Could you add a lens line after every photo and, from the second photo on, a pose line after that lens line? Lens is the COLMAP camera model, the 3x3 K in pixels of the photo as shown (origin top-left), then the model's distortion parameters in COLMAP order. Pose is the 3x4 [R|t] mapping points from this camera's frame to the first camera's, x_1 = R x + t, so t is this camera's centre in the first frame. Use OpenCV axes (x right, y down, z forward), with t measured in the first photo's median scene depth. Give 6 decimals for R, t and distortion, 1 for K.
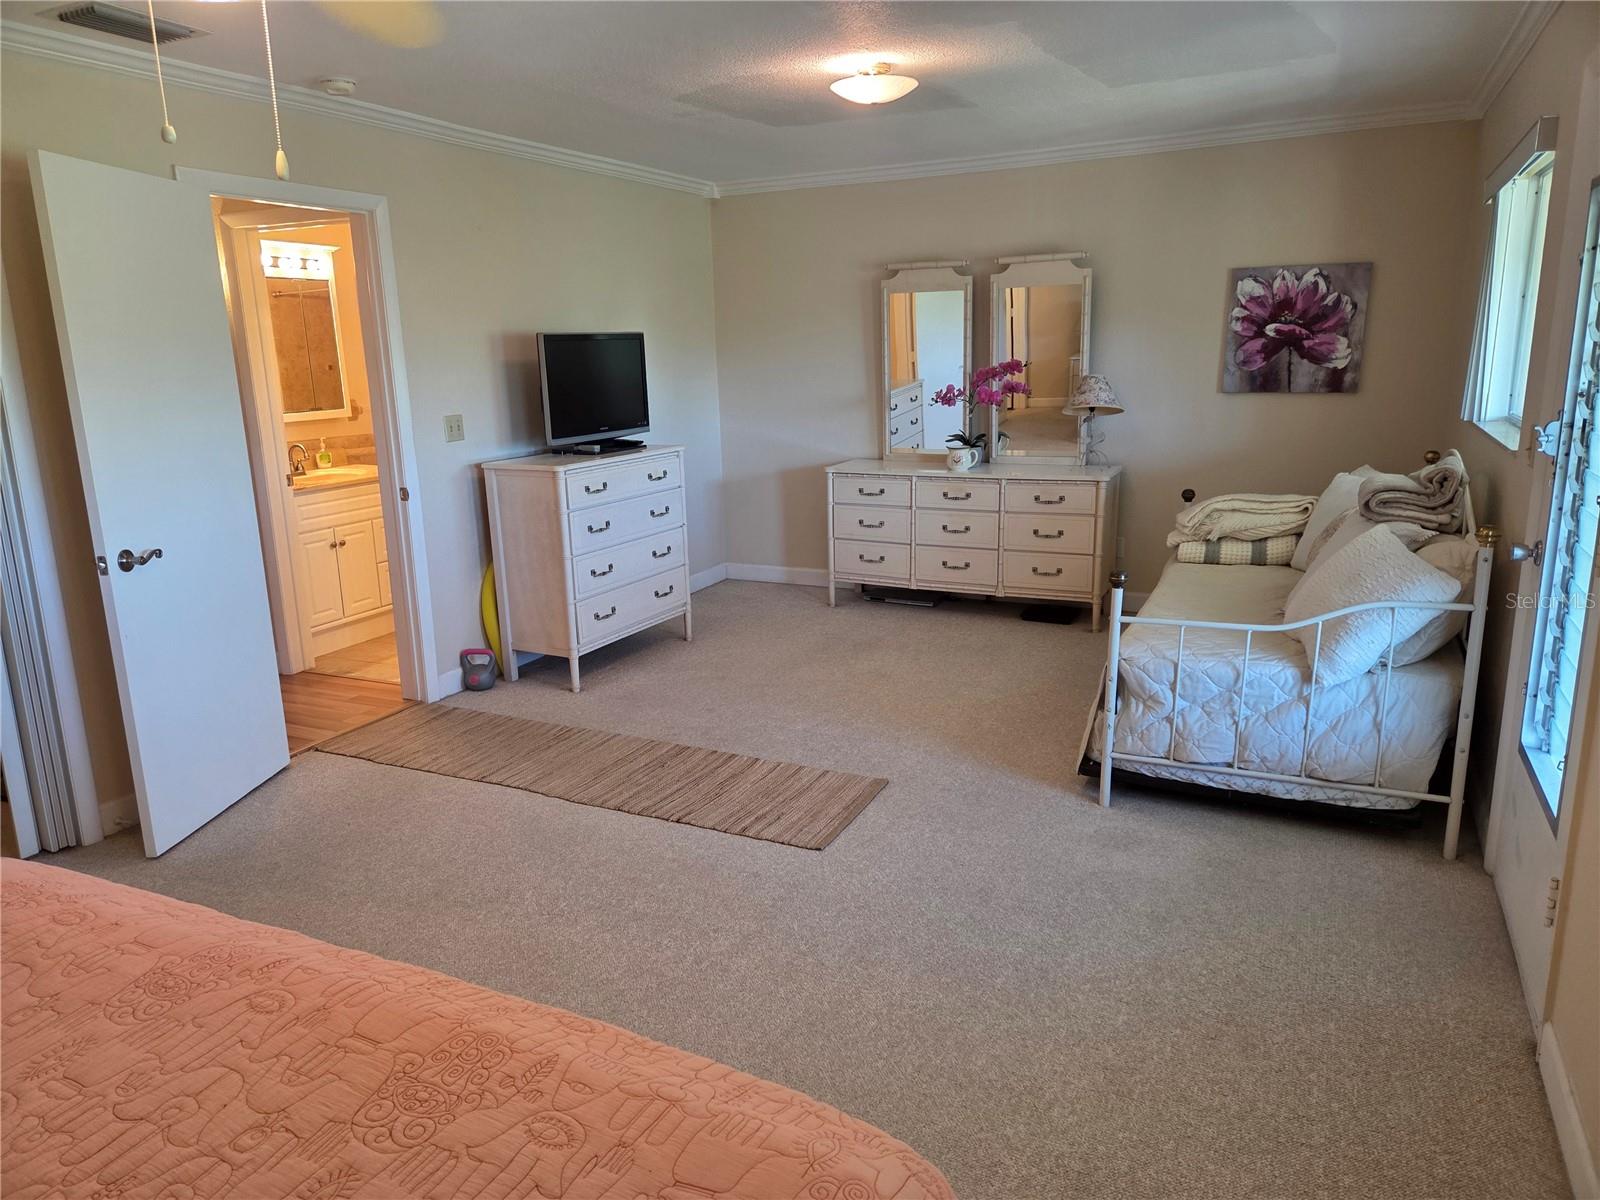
lens RADIAL K [[1090.9, 0, 802.7], [0, 1090.9, 598.5], [0, 0, 1]] dist [0.044723, -0.016776]
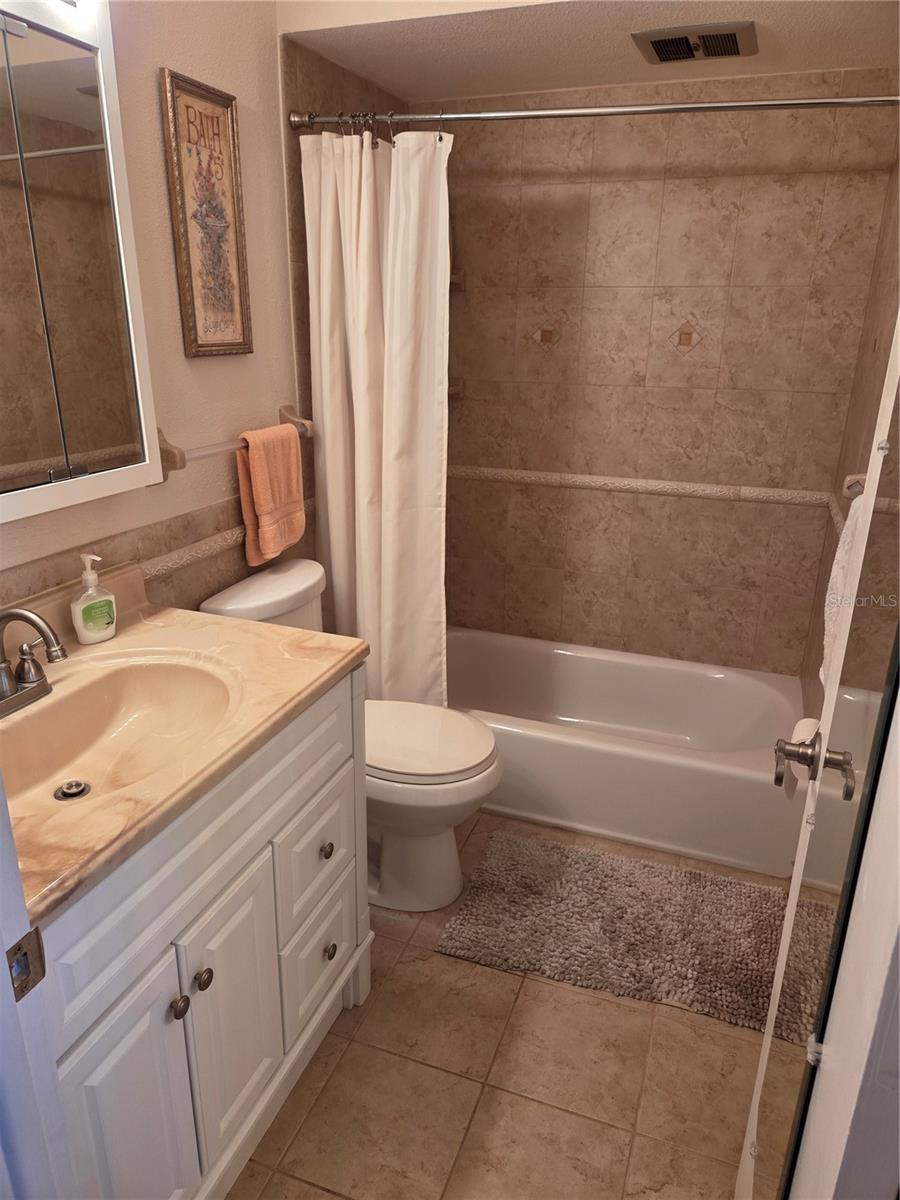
lens RADIAL K [[818.2, 0, 449.7], [0, 818.2, 600.9], [0, 0, 1]] dist [0.044723, -0.016776]
pose [[0.992775, 0.006900, 0.119795, -0.356088], [-0.020716, 0.993210, 0.114473, -0.161810], [-0.118192, -0.116128, 0.986177, 0.735225]]
